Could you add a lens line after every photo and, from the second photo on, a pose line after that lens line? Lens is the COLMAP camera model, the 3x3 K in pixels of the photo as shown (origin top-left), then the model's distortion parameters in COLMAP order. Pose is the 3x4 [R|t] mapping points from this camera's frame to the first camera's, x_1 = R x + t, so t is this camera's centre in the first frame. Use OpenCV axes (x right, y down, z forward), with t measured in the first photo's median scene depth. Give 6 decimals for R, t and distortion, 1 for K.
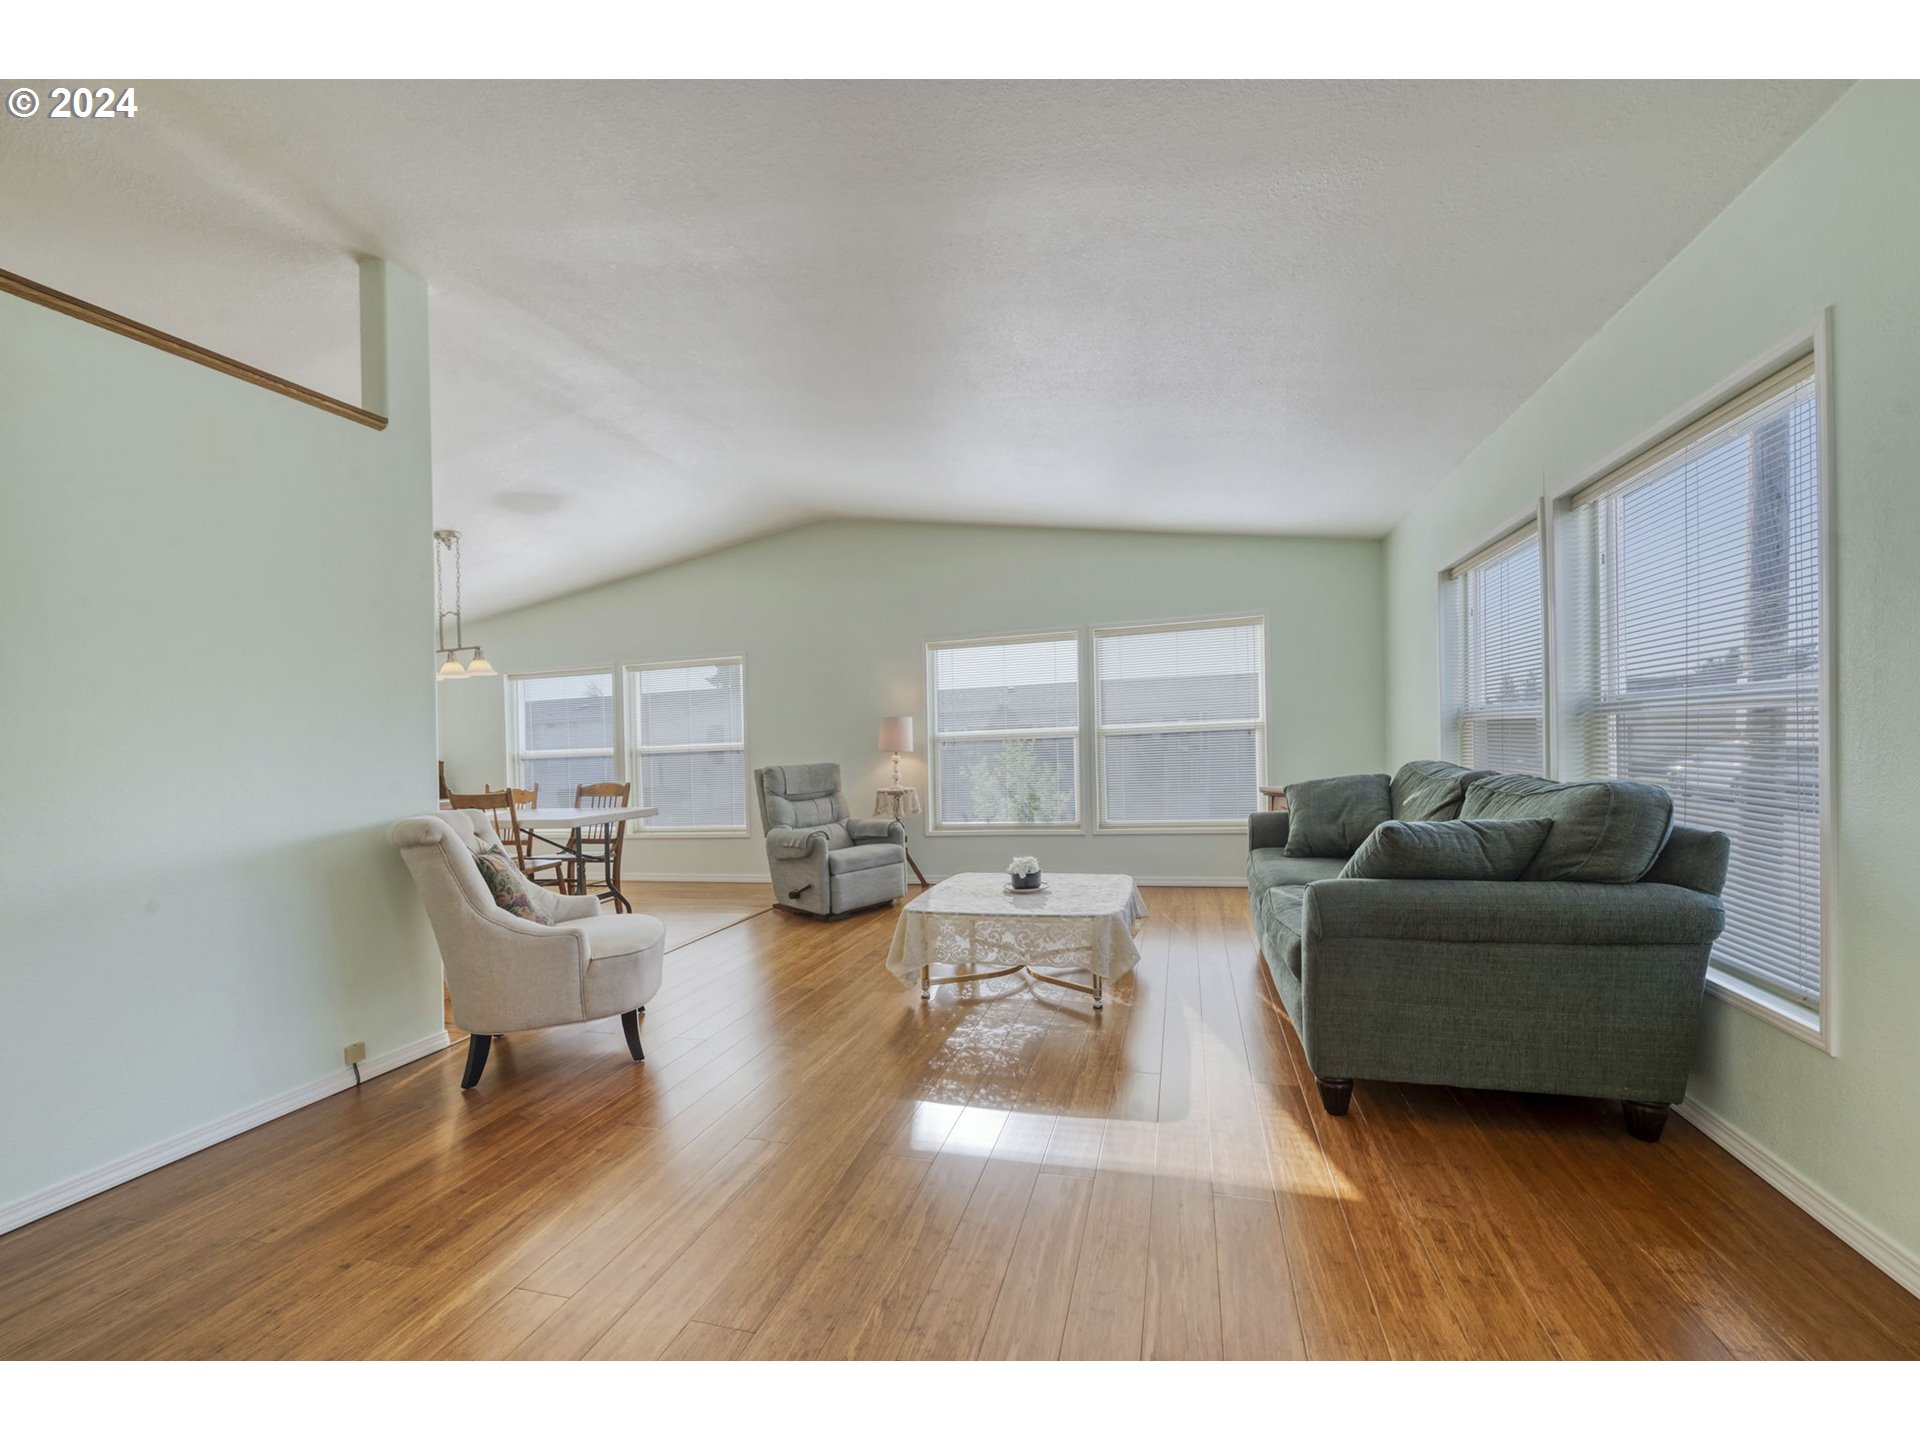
lens RADIAL K [[769.1, 0, 960.7], [0, 769.1, 732.2], [0, 0, 1]] dist [0.001134, -0.000064]
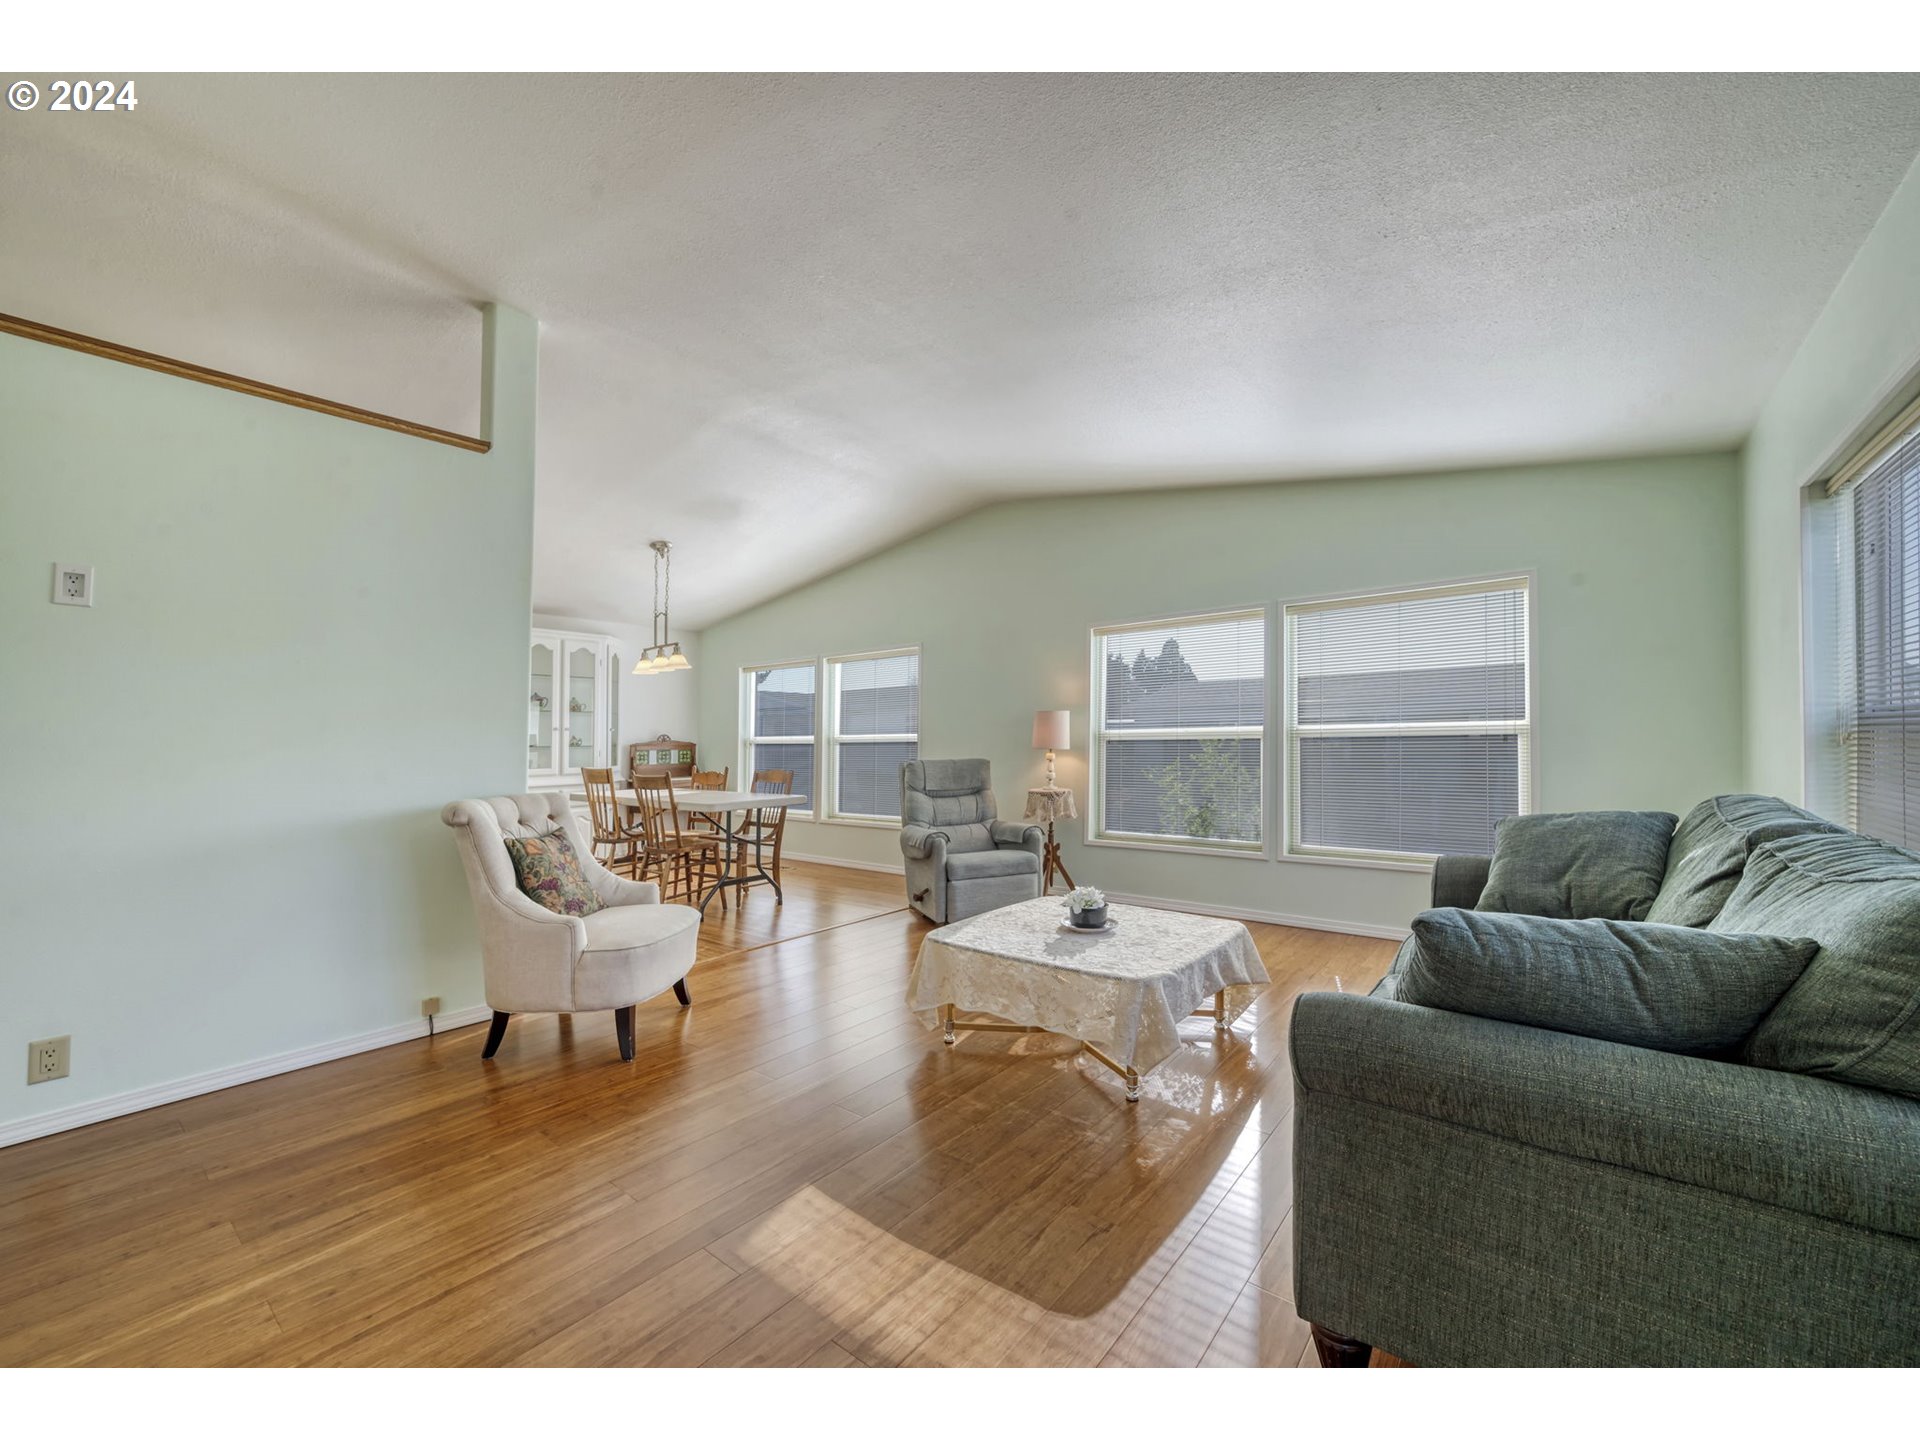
lens RADIAL K [[769.1, 0, 956.8], [0, 769.1, 705.4], [0, 0, 1]] dist [0.001134, -0.000064]
pose [[0.920177, 0.009839, -0.391379, 0.273585], [-0.018411, 0.999666, -0.018156, -0.011782], [0.391070, 0.023912, 0.920050, 0.198003]]
